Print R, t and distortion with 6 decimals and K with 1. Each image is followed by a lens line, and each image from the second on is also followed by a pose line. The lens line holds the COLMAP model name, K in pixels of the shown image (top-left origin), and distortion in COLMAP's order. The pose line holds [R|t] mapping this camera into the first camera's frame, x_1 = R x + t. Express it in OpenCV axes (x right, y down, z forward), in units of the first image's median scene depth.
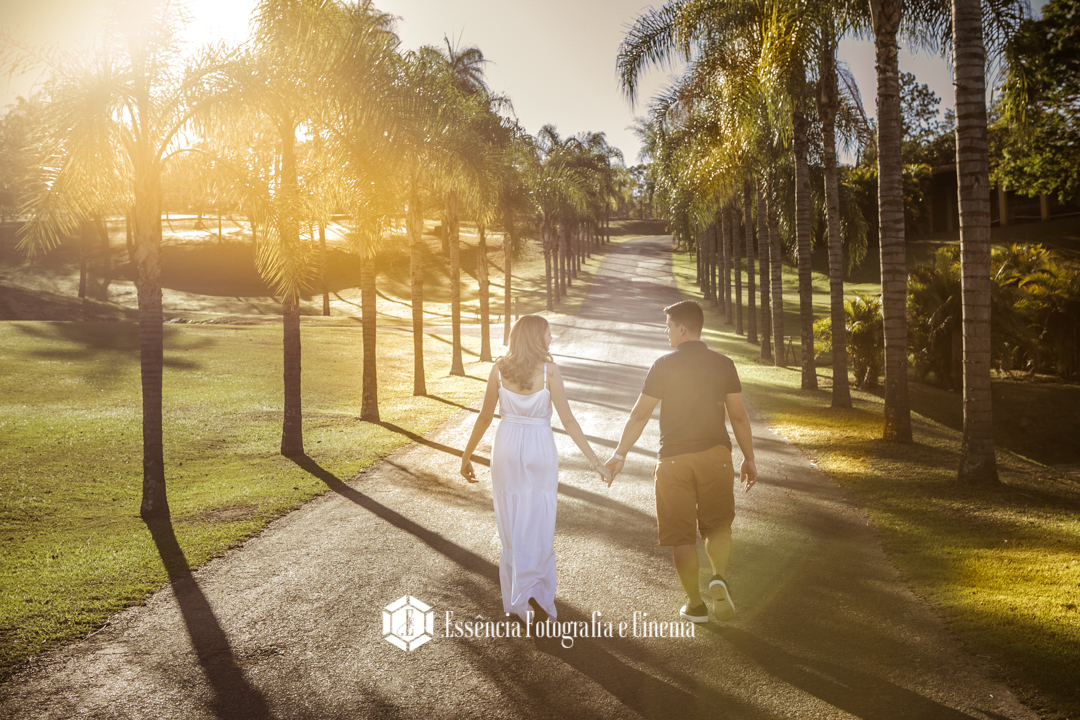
lens RADIAL K [[1448.5, 0, 540.0], [0, 1448.5, 360.0], [0, 0, 1]] dist [0.000984, -0.001682]
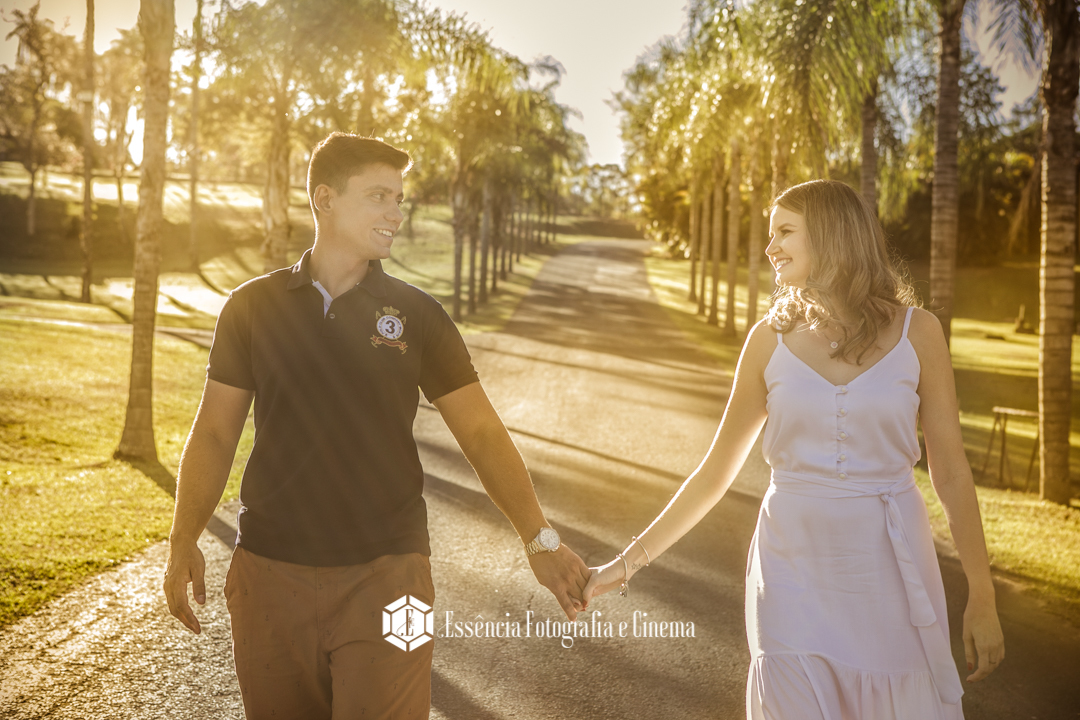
lens RADIAL K [[1779.8, 0, 540.0], [0, 1779.8, 360.0], [0, 0, 1]] dist [-0.004489, -0.007234]
pose [[0.996468, 0.070701, 0.045301, 0.005972], [-0.069765, 0.997323, -0.021907, -0.003432], [-0.046728, 0.018669, 0.998733, 0.174415]]
